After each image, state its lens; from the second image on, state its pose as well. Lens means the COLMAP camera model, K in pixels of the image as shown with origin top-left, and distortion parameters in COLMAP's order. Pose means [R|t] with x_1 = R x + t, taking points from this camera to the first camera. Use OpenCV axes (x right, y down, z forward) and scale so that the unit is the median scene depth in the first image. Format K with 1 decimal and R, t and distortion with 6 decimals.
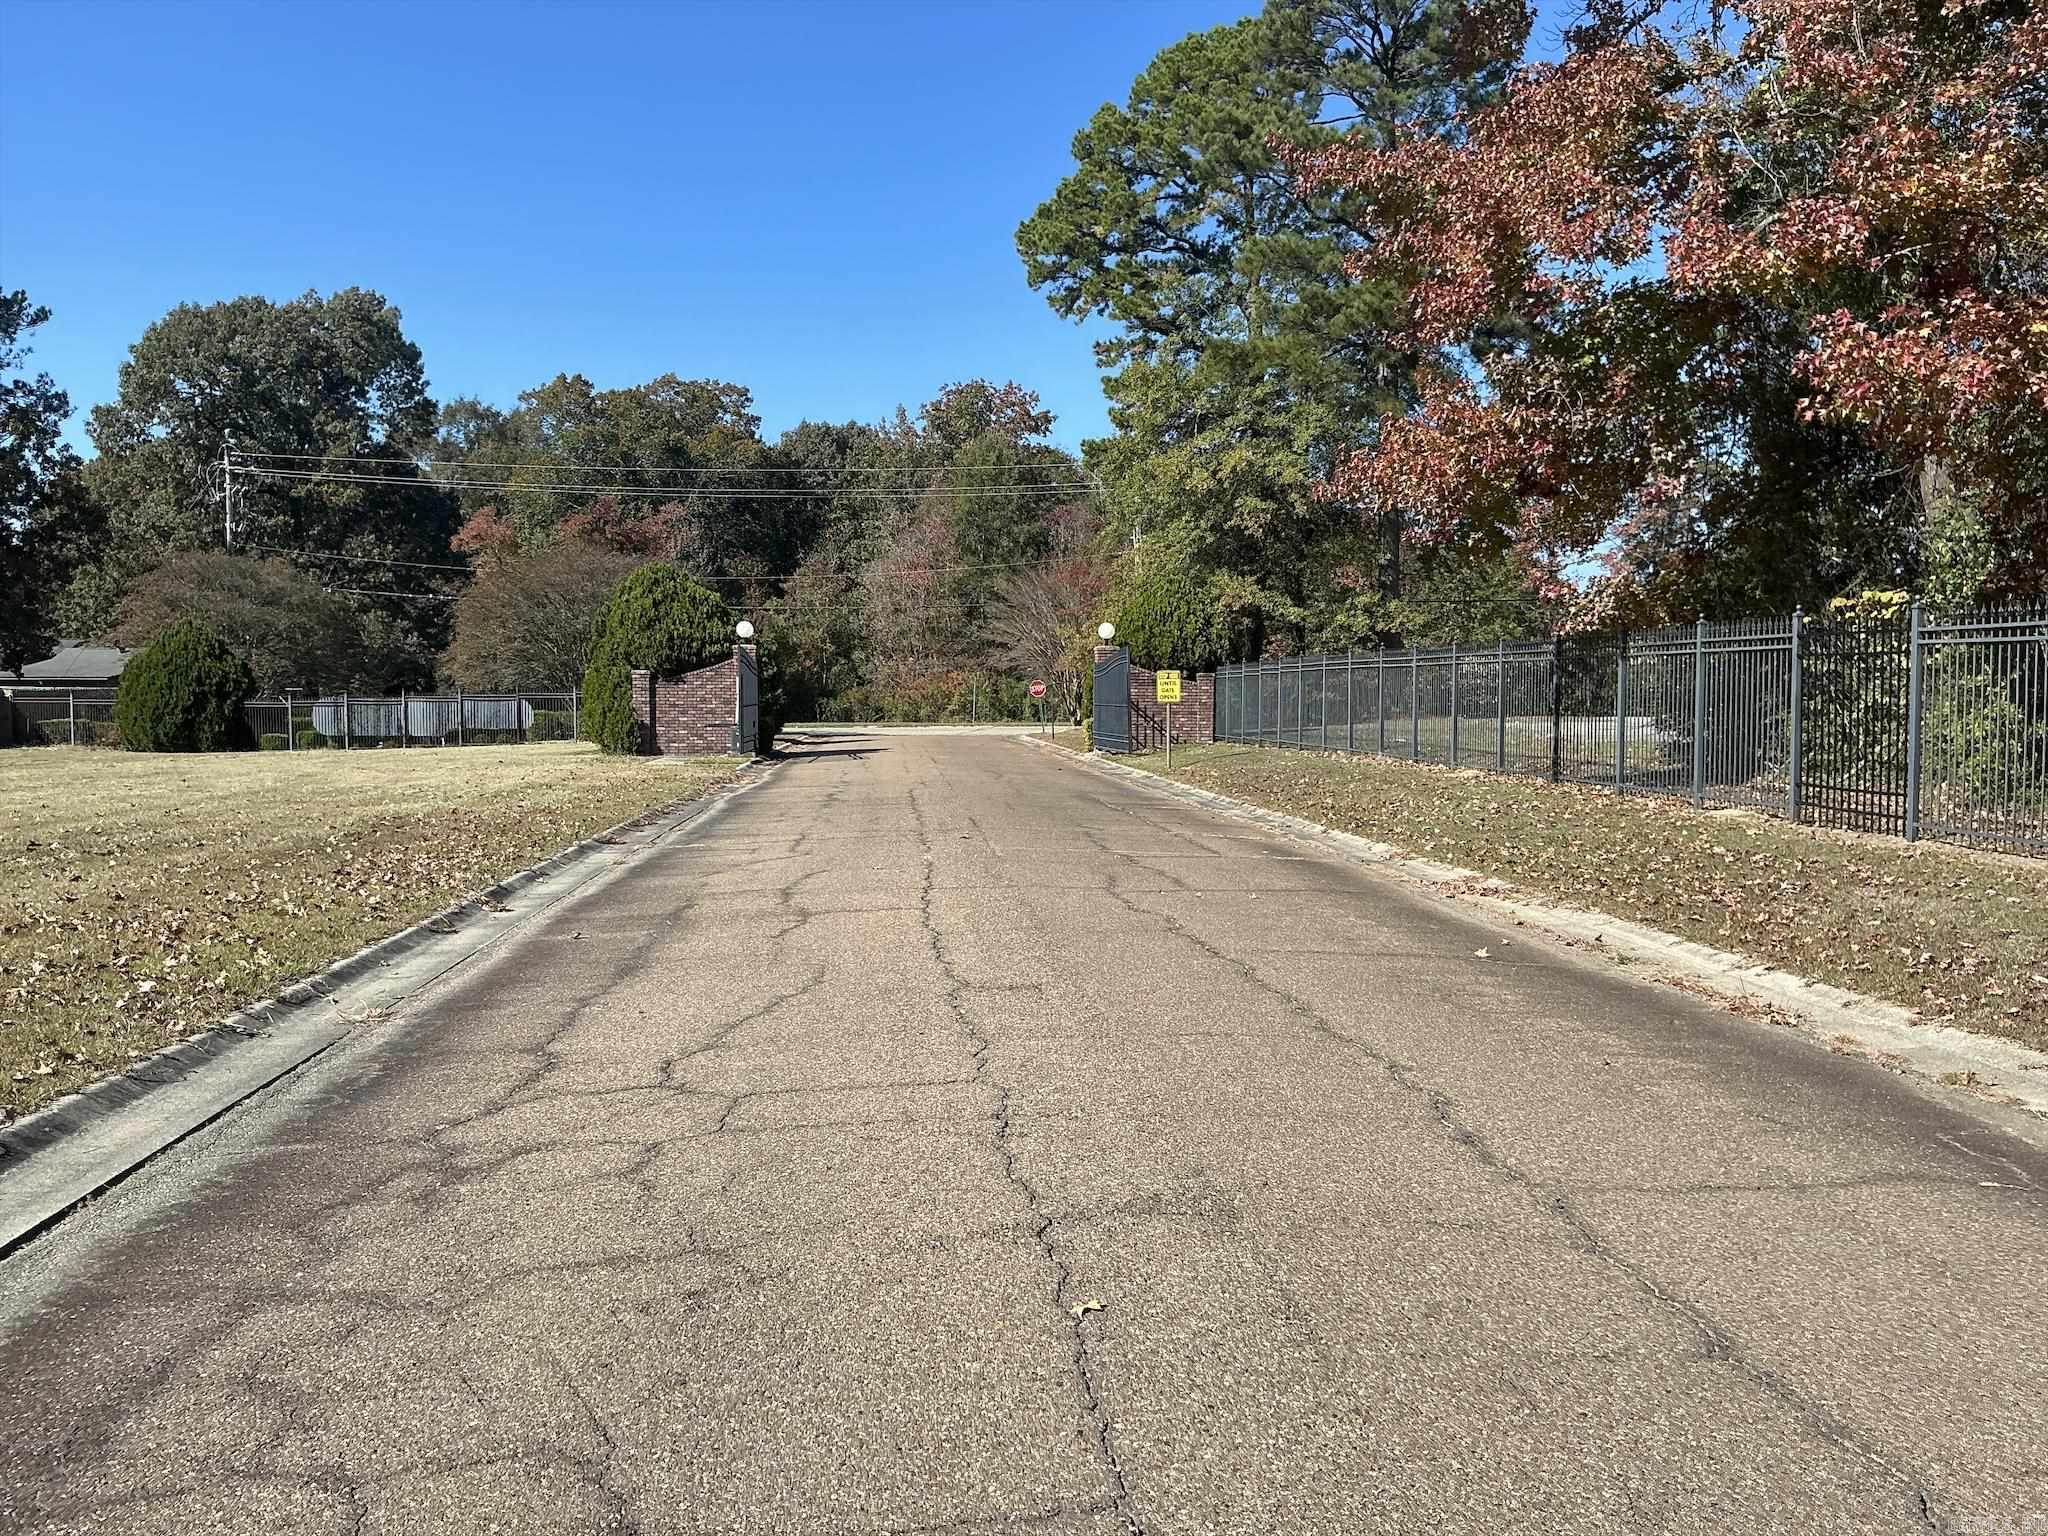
lens RADIAL K [[1708.0, 0, 1024.0], [0, 1708.0, 768.0], [0, 0, 1]] dist [0.161580, -0.370610]
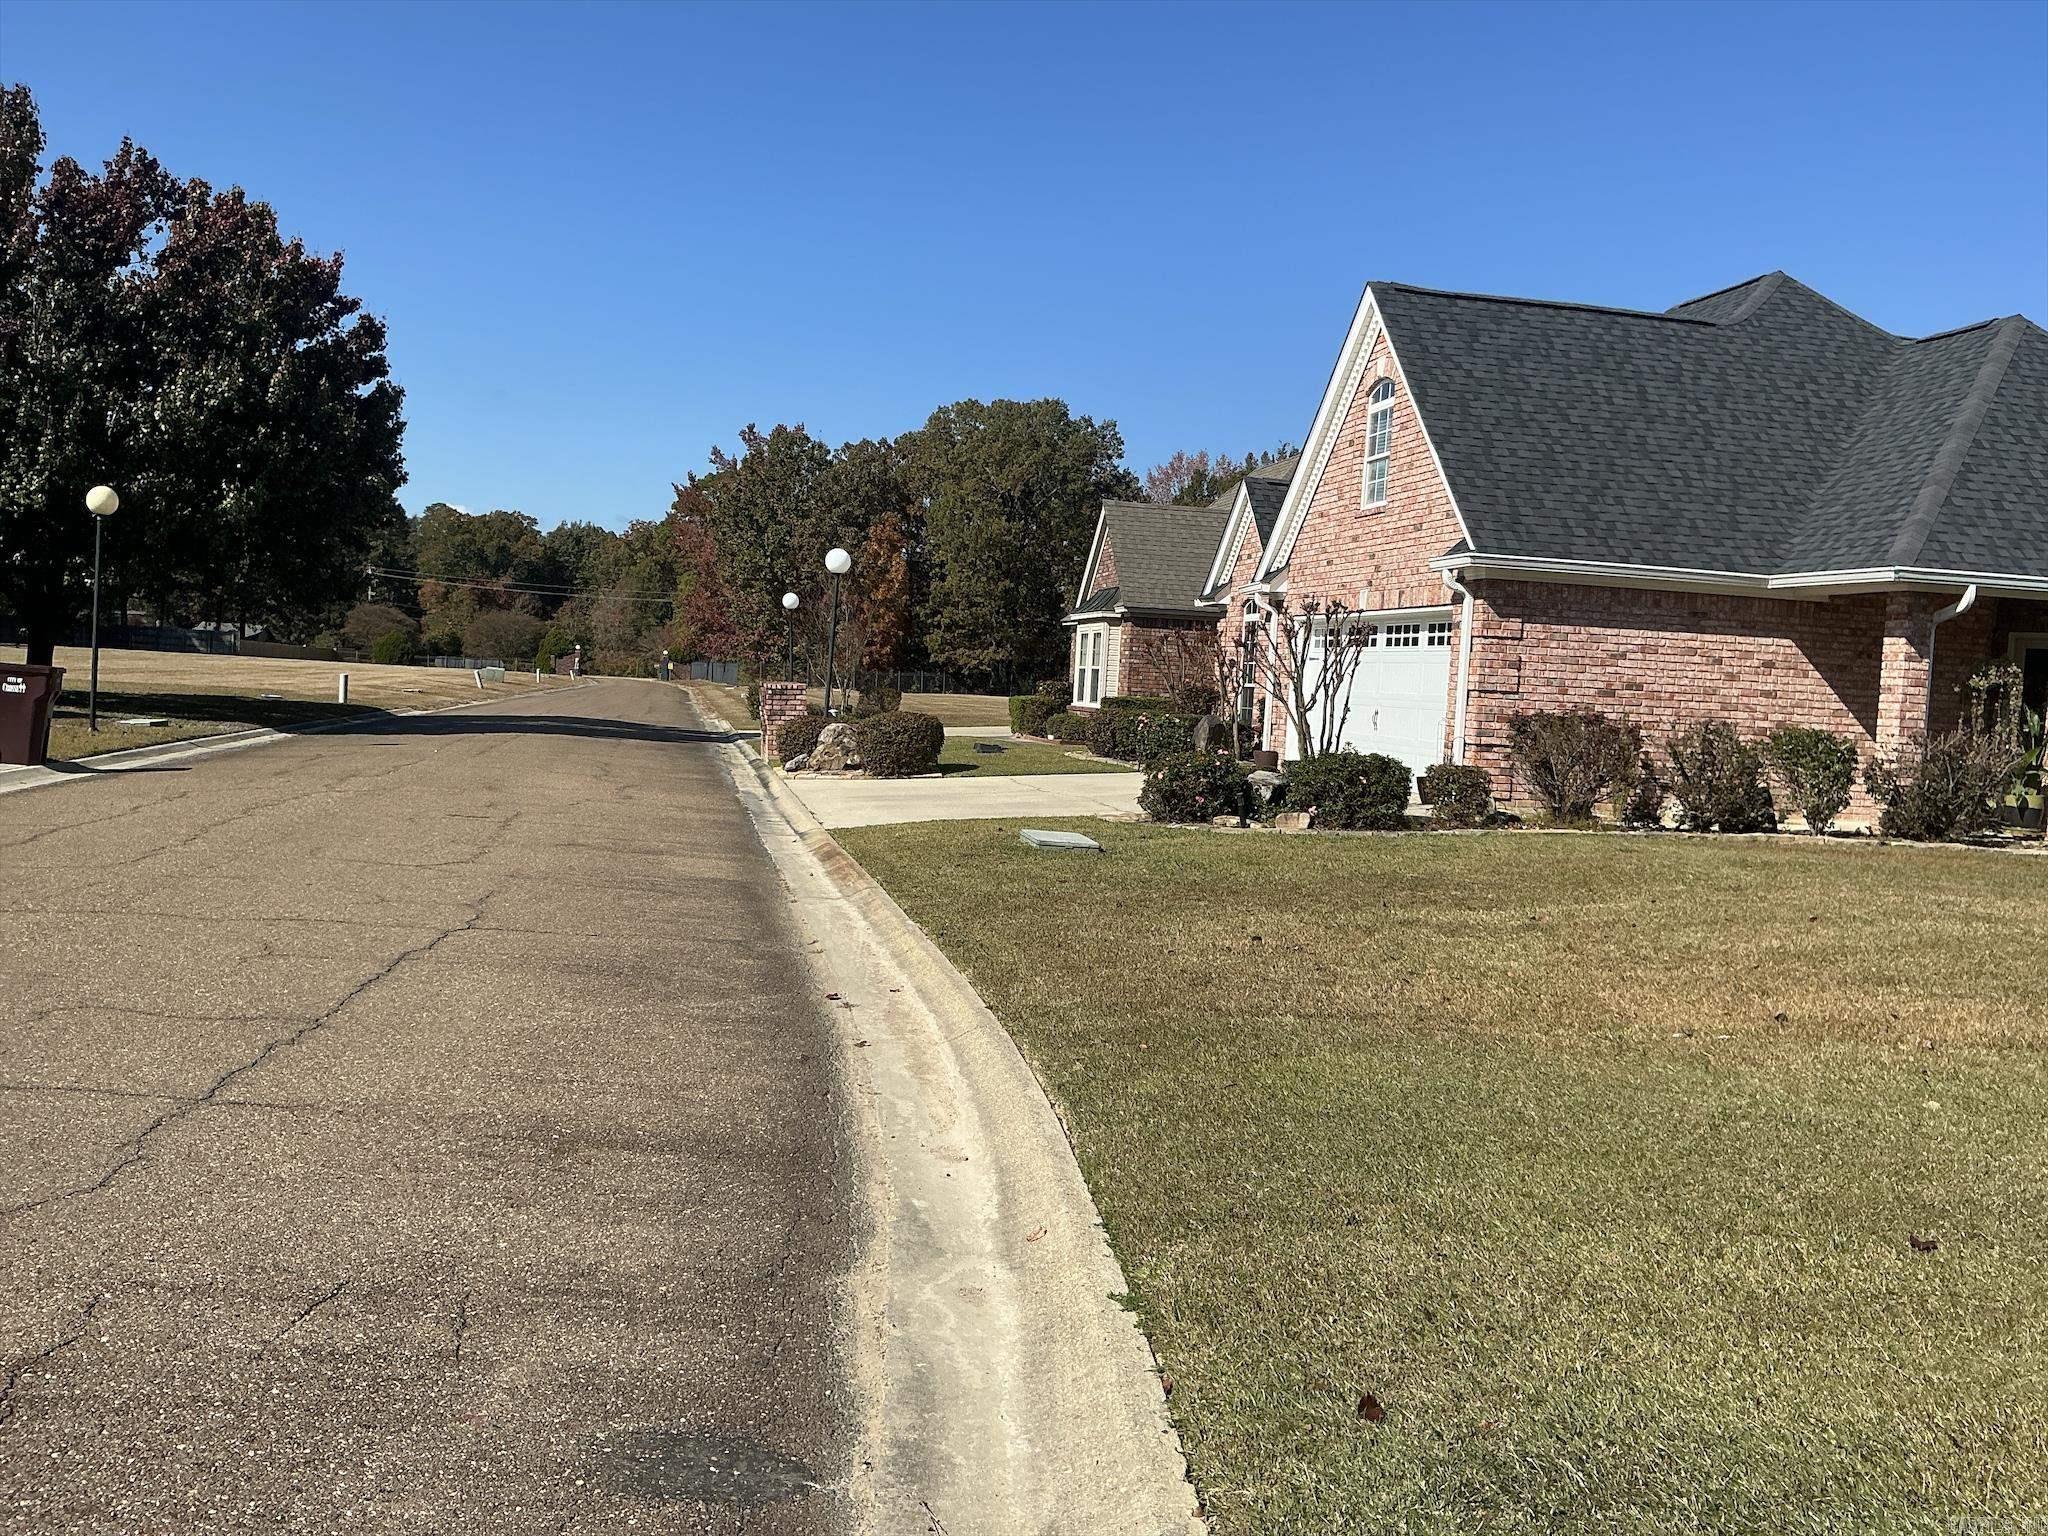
lens RADIAL K [[1708.0, 0, 1024.0], [0, 1708.0, 768.0], [0, 0, 1]] dist [0.161580, -0.370610]
pose [[0.981498, 0.047267, 0.185548, 0.058413], [-0.048686, 0.998809, 0.003094, 0.061133], [-0.185180, -0.012071, 0.982630, -1.396596]]
